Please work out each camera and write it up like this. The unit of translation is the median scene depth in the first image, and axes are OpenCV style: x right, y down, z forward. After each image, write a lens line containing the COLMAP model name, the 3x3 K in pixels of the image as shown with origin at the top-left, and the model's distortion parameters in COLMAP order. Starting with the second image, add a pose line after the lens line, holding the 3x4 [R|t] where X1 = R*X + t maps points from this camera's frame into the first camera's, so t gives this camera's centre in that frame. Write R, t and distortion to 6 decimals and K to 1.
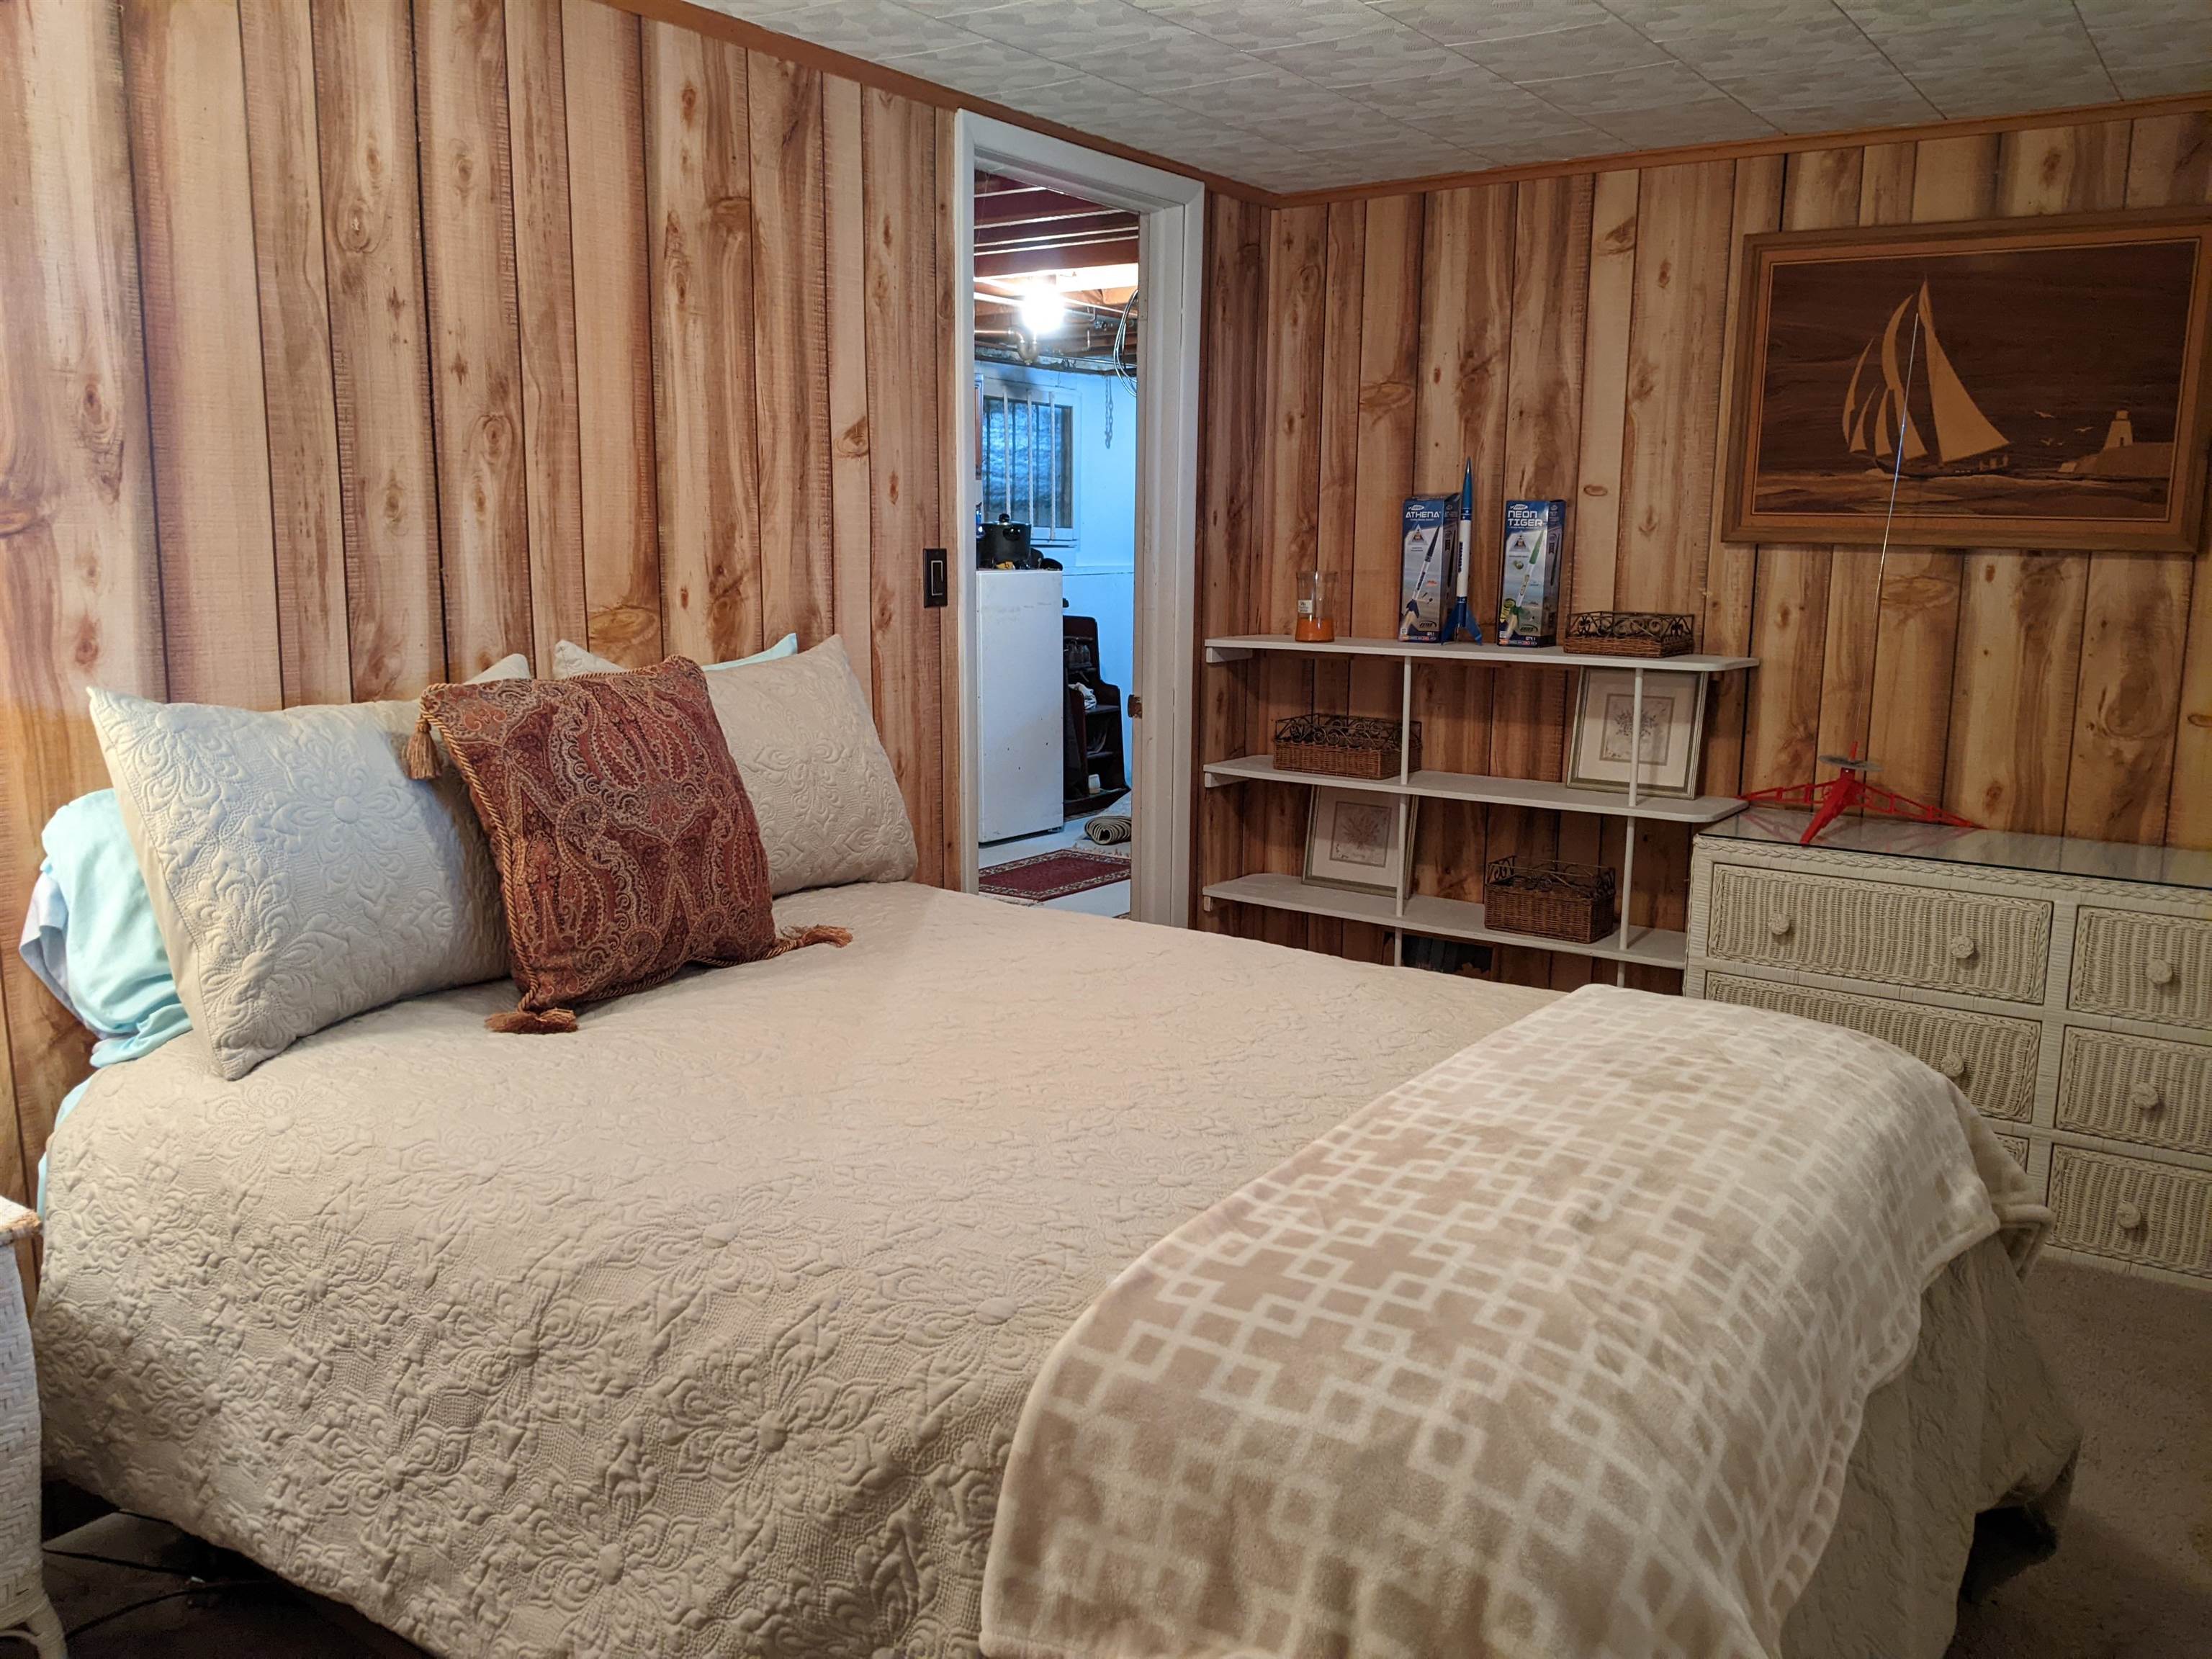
lens RADIAL K [[1757.3, 0, 1107.7], [0, 1757.3, 839.0], [0, 0, 1]] dist [0.036829, -0.076751]
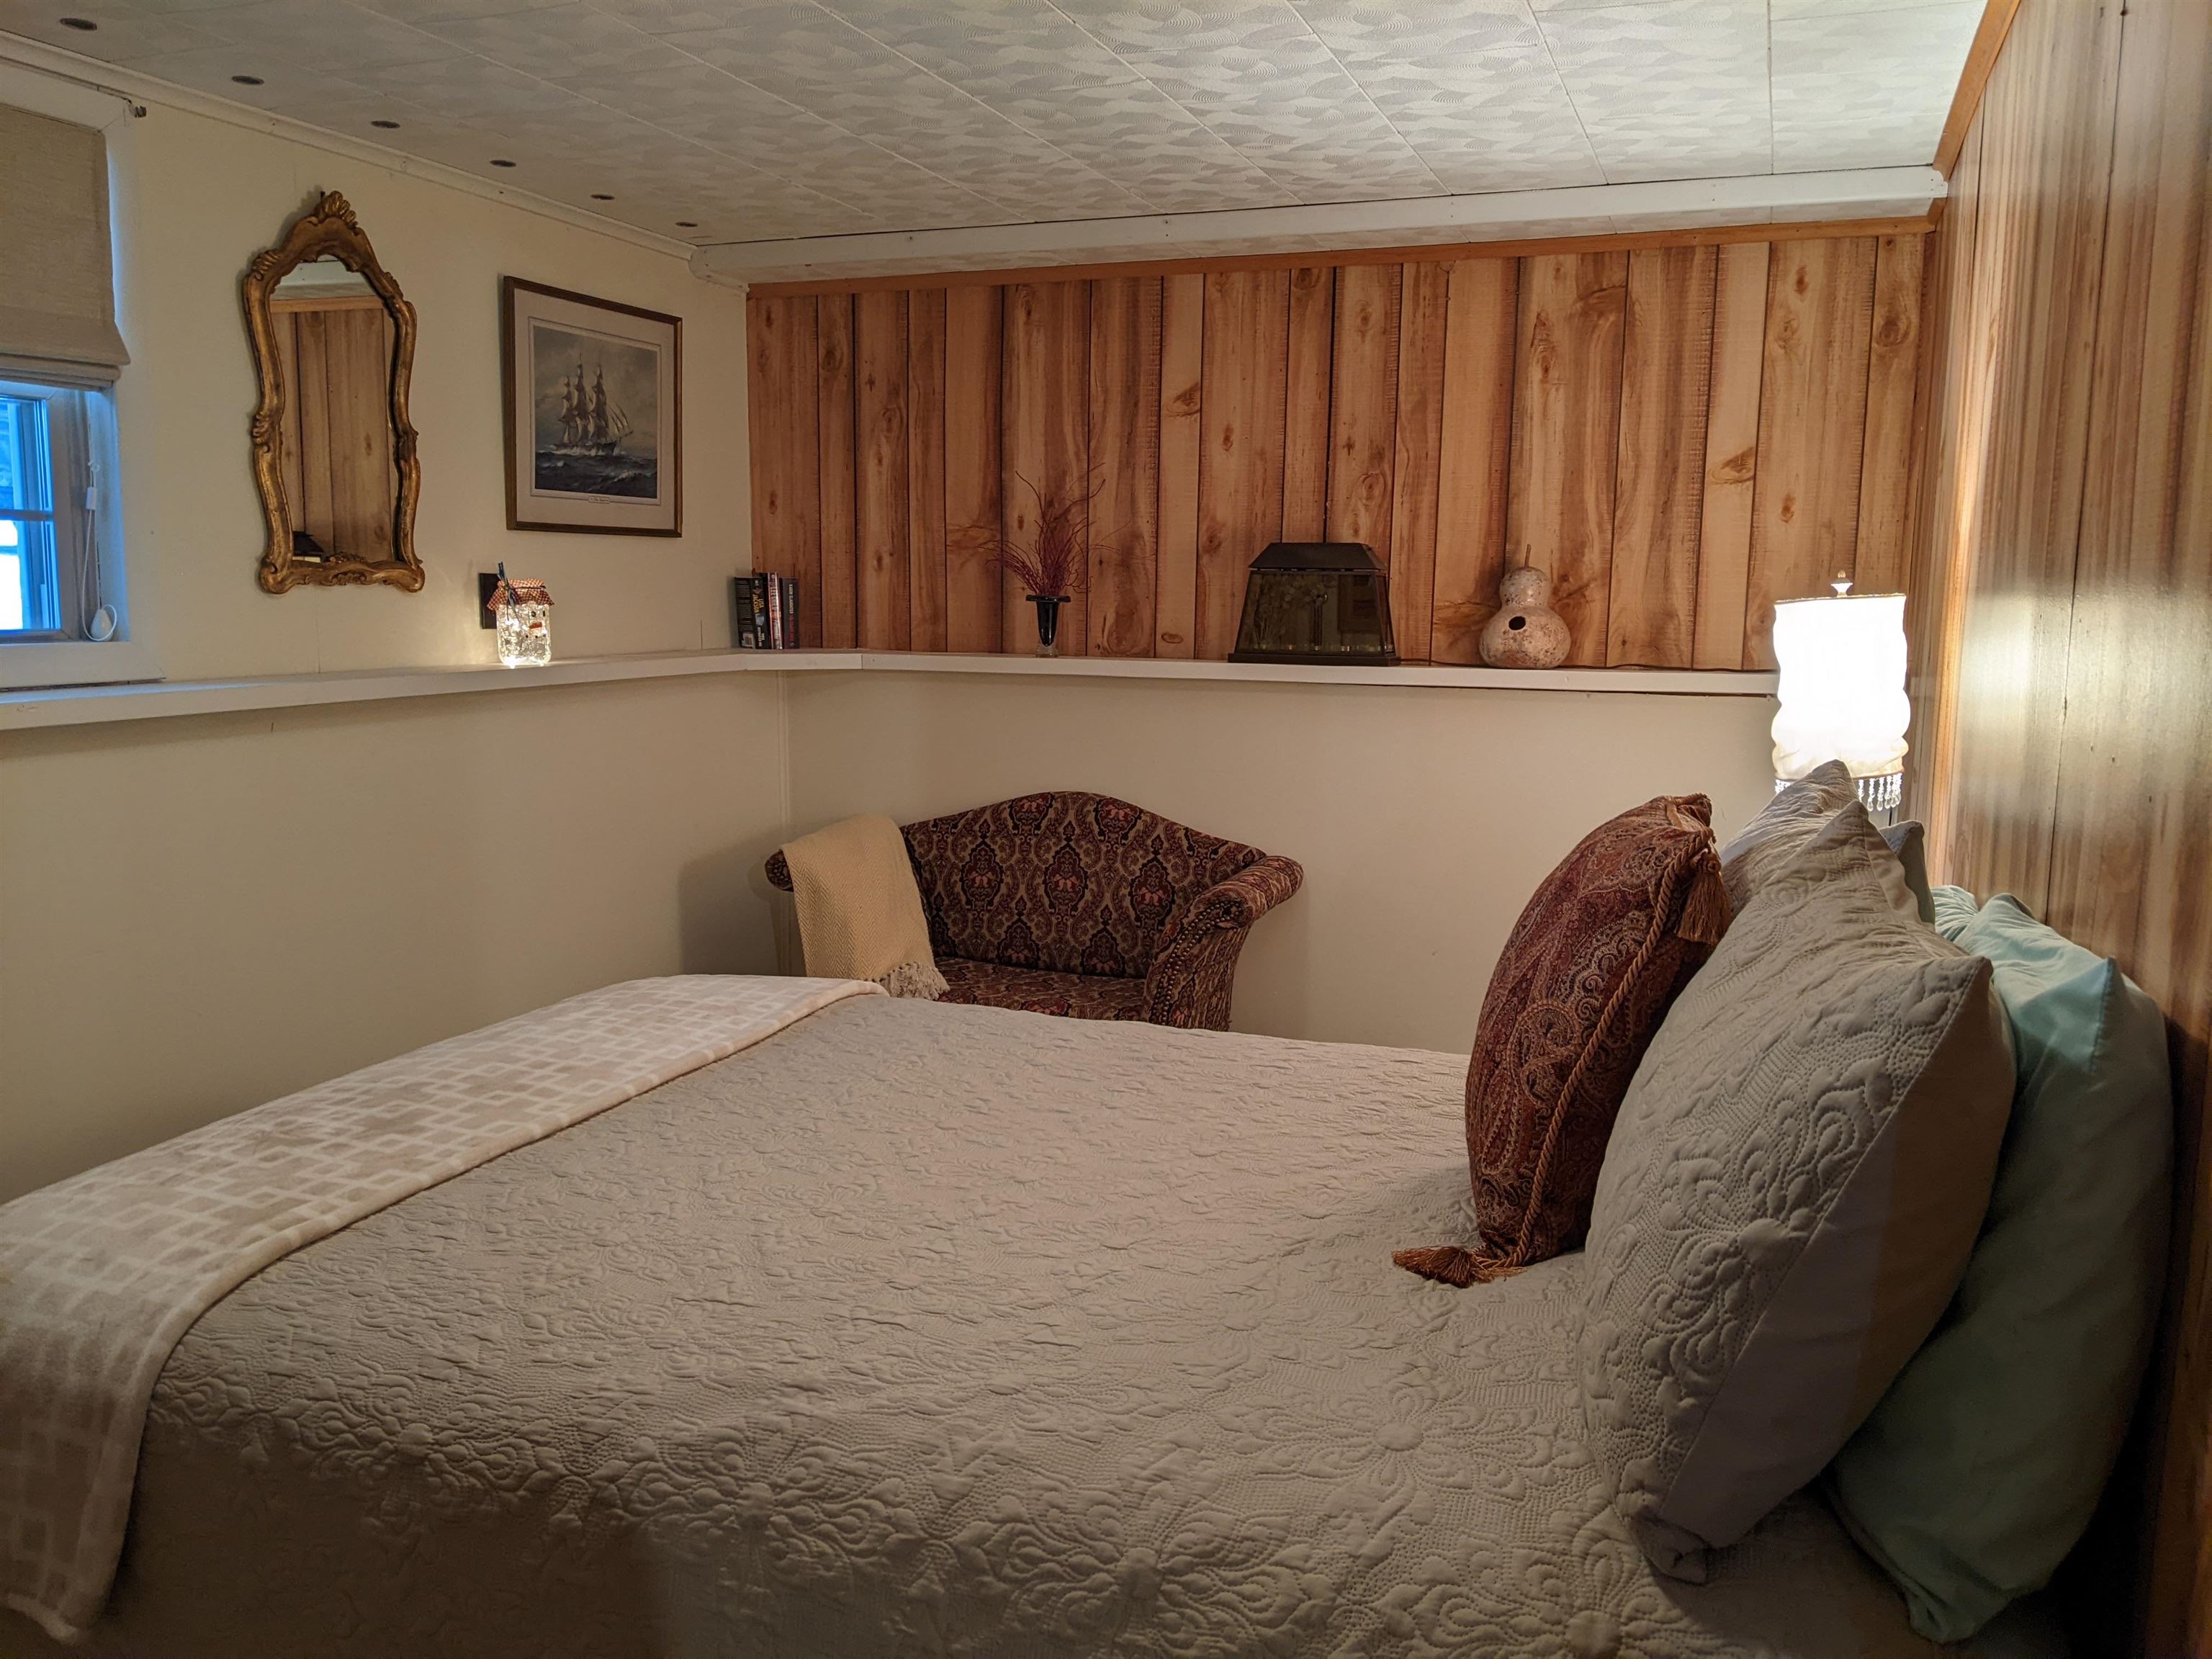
lens RADIAL K [[1757.3, 0, 1106.9], [0, 1757.3, 822.9], [0, 0, 1]] dist [0.036829, -0.076751]
pose [[0.259534, 0.122287, -0.957960, 0.984464], [-0.174681, 0.981533, 0.077971, -0.019125], [0.949805, 0.147101, 0.276103, 0.363123]]
